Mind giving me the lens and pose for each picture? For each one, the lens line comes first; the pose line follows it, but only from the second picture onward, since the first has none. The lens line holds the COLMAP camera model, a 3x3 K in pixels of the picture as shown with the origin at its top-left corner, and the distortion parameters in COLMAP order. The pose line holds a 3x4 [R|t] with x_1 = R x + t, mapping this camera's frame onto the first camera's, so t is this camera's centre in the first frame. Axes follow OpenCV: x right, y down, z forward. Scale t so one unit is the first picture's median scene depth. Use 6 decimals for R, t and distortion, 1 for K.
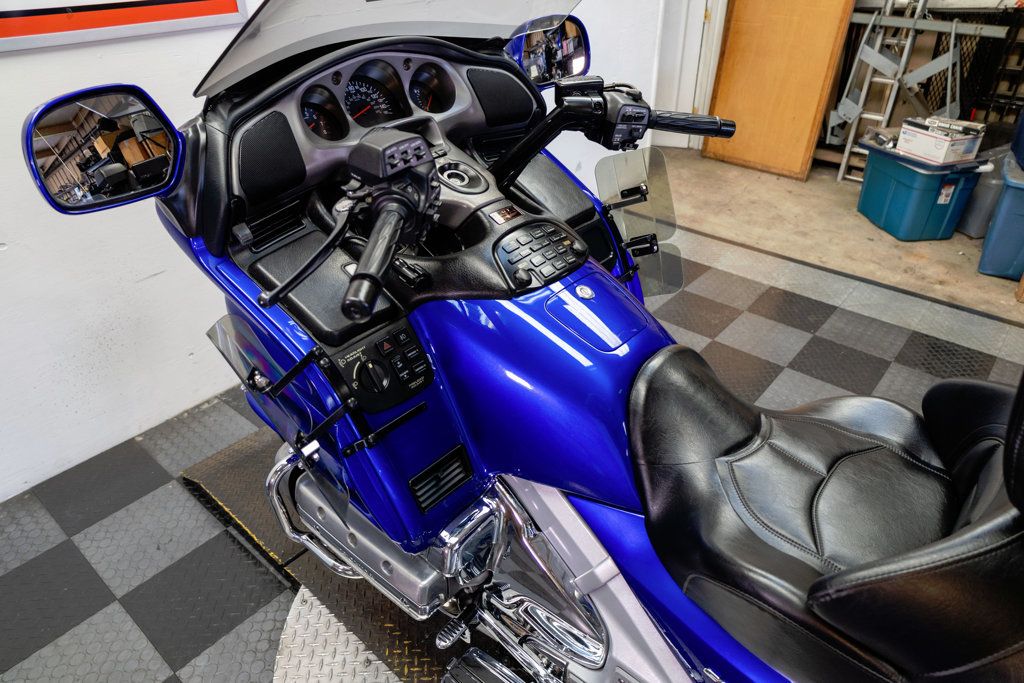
lens RADIAL K [[673.4, 0, 512.0], [0, 673.4, 341.5], [0, 0, 1]] dist [-0.000369, 0.003003]
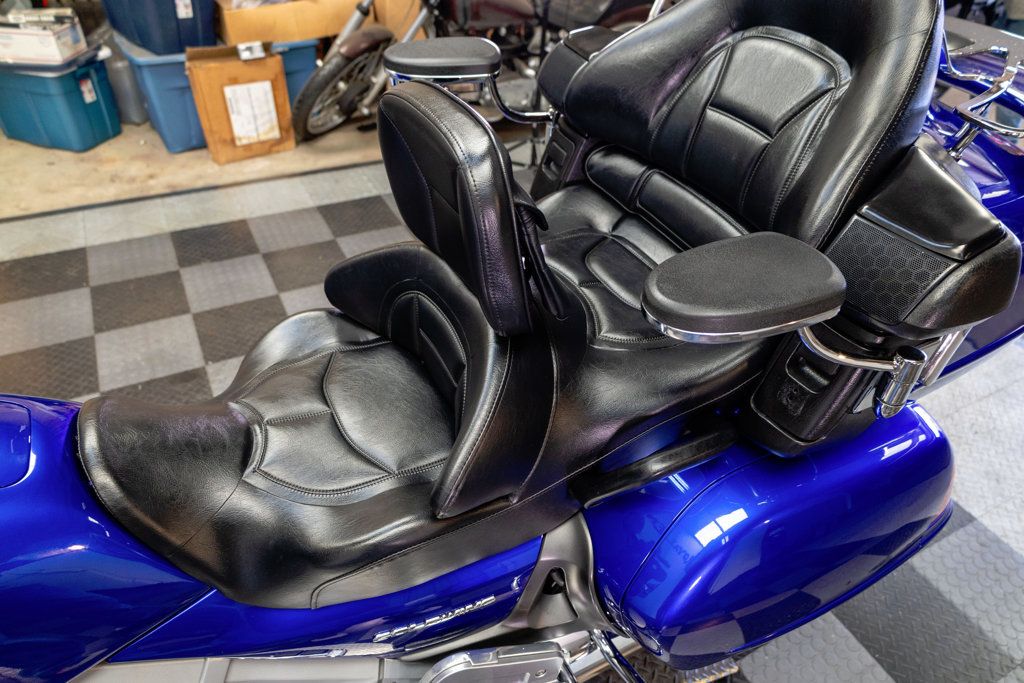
lens RADIAL K [[673.4, 0, 512.0], [0, 673.4, 341.5], [0, 0, 1]] dist [-0.000369, 0.003003]
pose [[0.372112, -0.570326, 0.732299, -0.073661], [0.450933, 0.800673, 0.394438, -0.106775], [-0.811290, 0.183442, 0.555119, 0.144459]]
